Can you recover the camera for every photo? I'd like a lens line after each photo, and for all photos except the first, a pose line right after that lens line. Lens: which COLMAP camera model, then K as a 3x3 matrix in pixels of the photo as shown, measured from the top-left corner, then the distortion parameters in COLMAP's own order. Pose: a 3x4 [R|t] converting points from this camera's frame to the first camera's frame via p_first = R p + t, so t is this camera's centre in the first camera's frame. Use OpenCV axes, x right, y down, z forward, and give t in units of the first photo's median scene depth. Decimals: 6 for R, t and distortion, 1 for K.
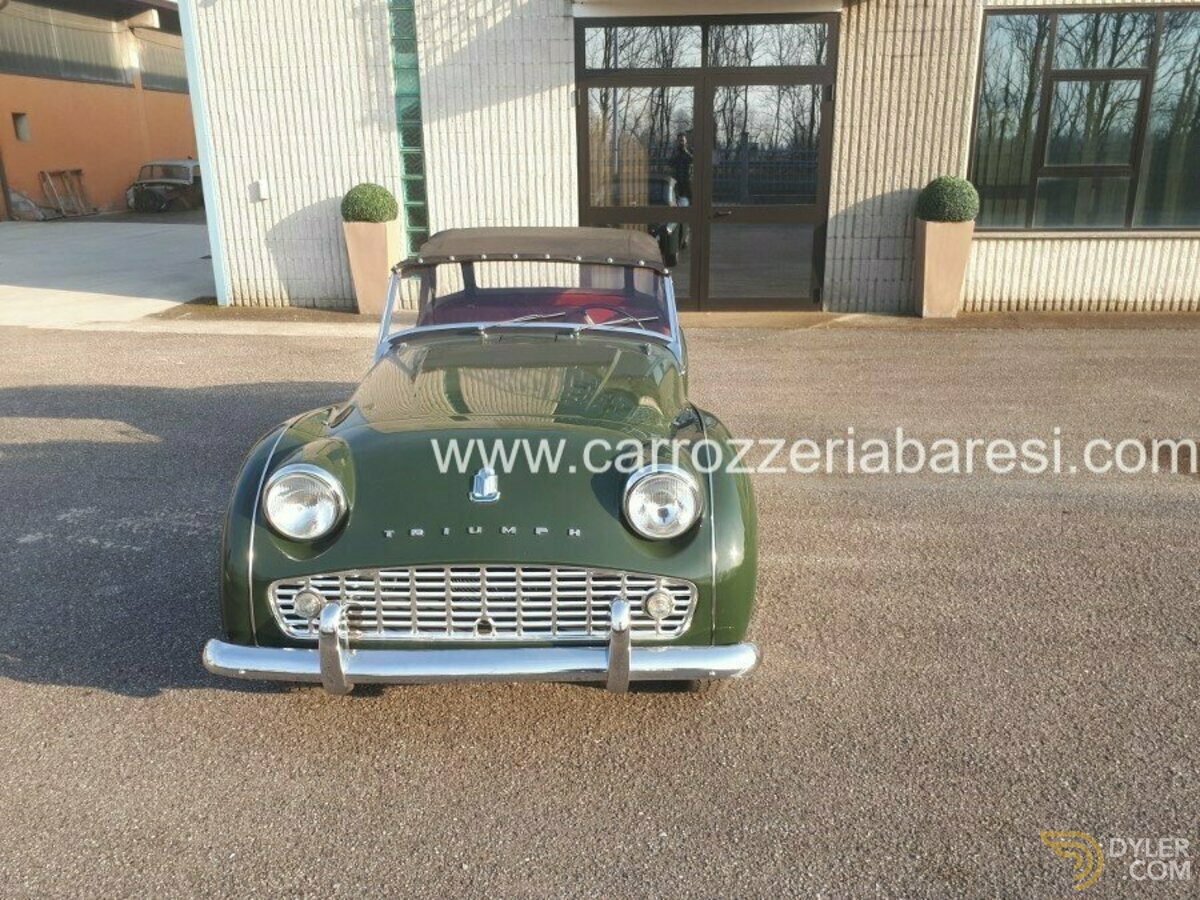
lens RADIAL K [[987.4, 0, 612.1], [0, 987.4, 449.6], [0, 0, 1]] dist [0.038016, -0.040725]
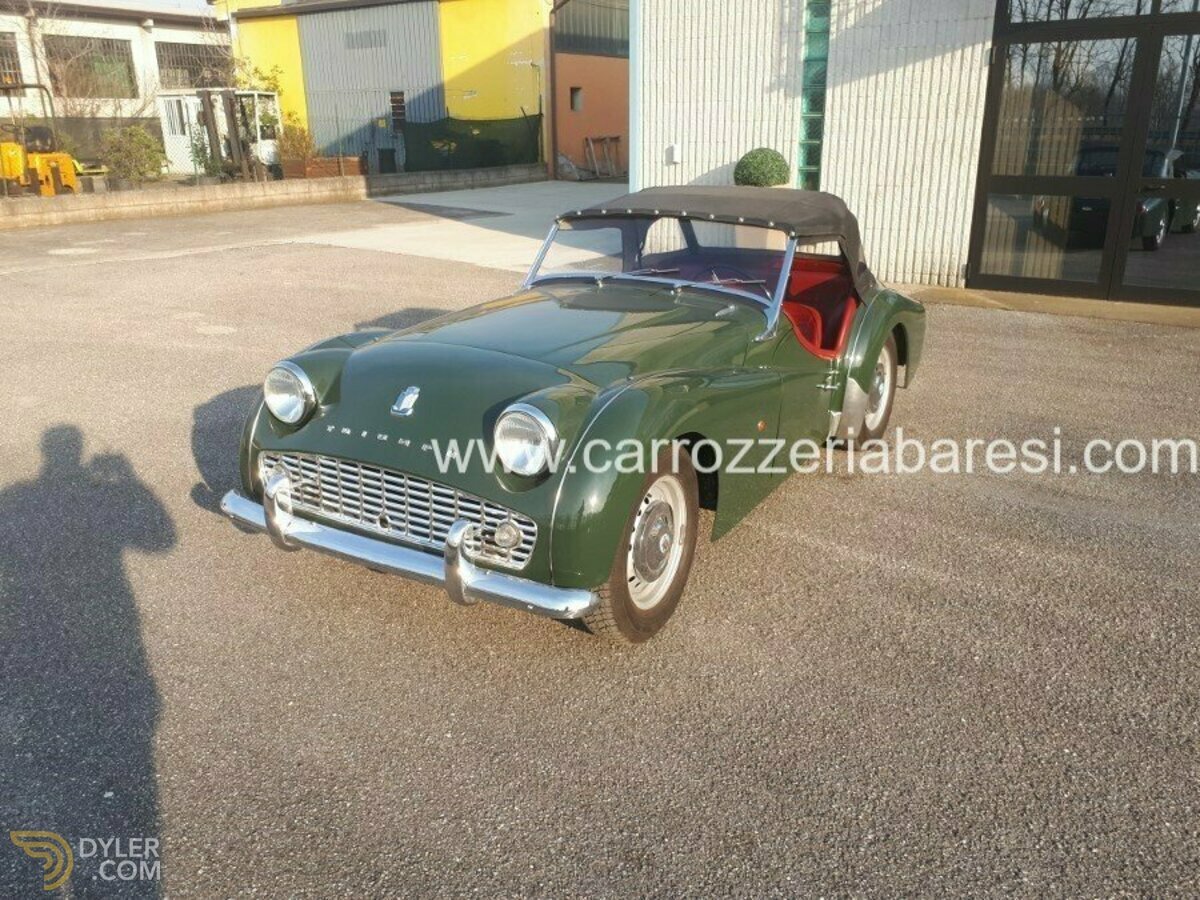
lens RADIAL K [[980.3, 0, 622.8], [0, 980.3, 454.2], [0, 0, 1]] dist [0.069419, -0.111441]
pose [[0.851728, 0.167906, -0.496353, 0.193881], [-0.151721, 0.985717, 0.073099, -0.007331], [0.501537, 0.013047, 0.865038, 0.041804]]
